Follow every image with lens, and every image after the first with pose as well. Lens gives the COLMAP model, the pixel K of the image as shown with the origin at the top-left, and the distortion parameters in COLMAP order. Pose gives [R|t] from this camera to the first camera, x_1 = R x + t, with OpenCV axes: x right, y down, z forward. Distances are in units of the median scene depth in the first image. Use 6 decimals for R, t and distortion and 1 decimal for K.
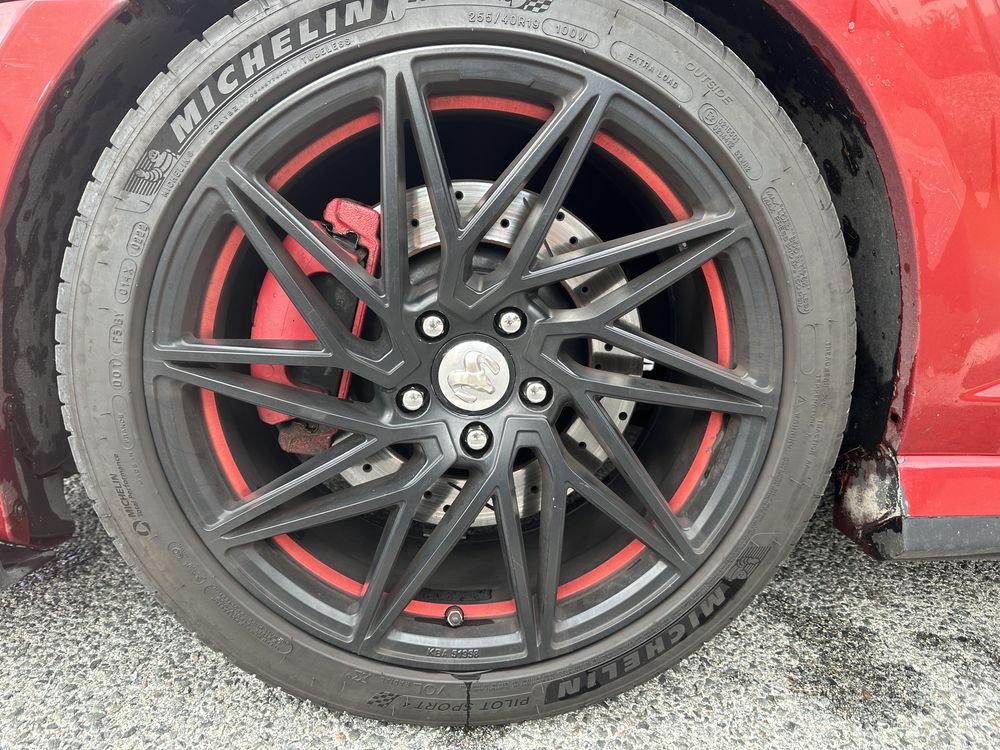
lens RADIAL K [[718.8, 0, 496.0], [0, 718.8, 377.7], [0, 0, 1]] dist [0.018907, -0.022657]
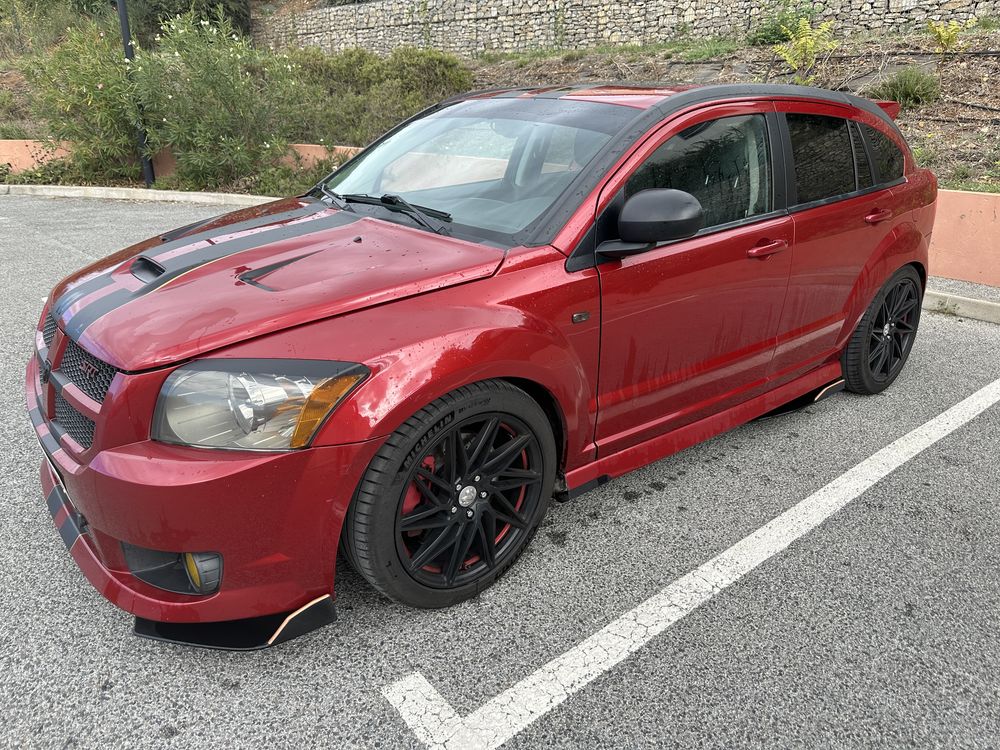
lens RADIAL K [[718.8, 0, 497.5], [0, 718.8, 377.0], [0, 0, 1]] dist [0.018907, -0.022657]
pose [[0.806639, -0.230331, 0.544317, -1.600656], [0.131128, 0.967731, 0.215179, -1.231222], [-0.576315, -0.102197, 0.810813, -1.692879]]
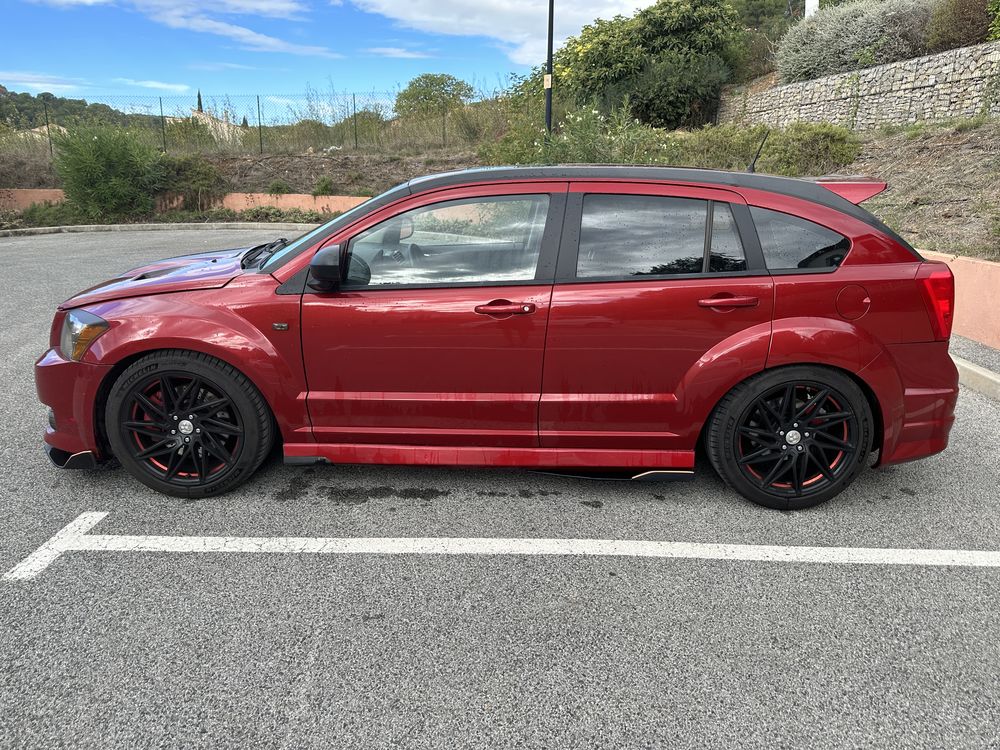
lens RADIAL K [[718.8, 0, 501.6], [0, 718.8, 370.9], [0, 0, 1]] dist [0.018907, -0.022657]
pose [[0.997043, 0.004660, -0.076709, 2.606492], [0.000975, 0.997313, 0.073257, -0.775099], [0.076844, -0.073115, 0.994359, -3.886563]]
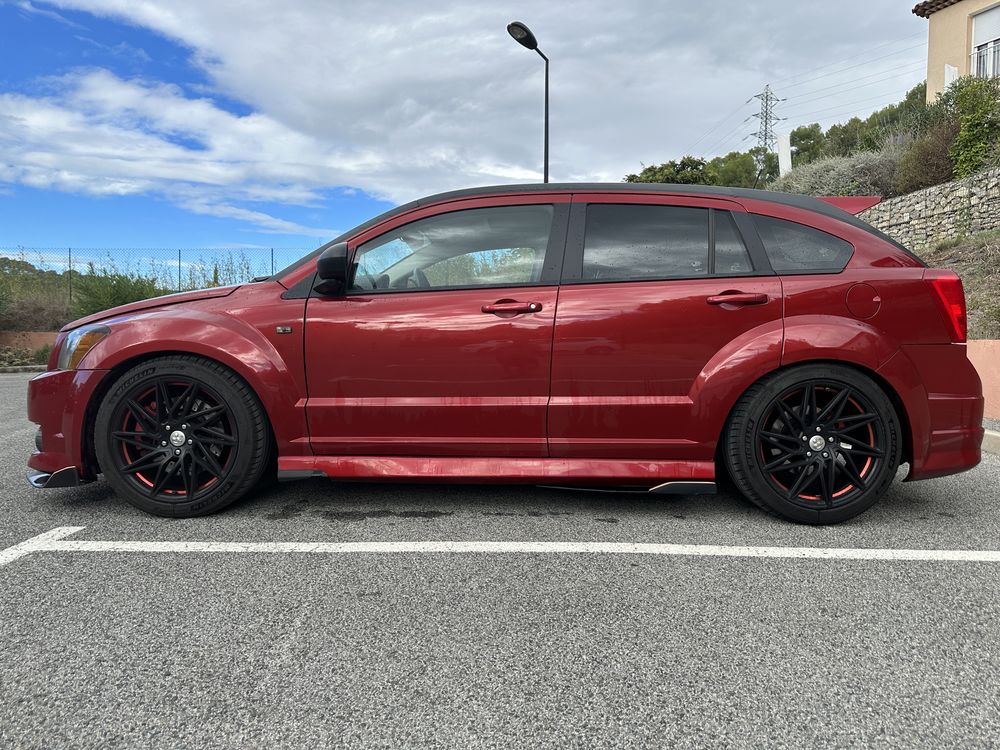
lens RADIAL K [[718.8, 0, 498.0], [0, 718.8, 368.2], [0, 0, 1]] dist [0.018907, -0.022657]
pose [[0.996592, -0.021038, -0.079766, 2.541114], [0.008103, 0.987223, -0.159136, 0.326577], [0.082095, 0.157947, 0.984029, -3.698341]]
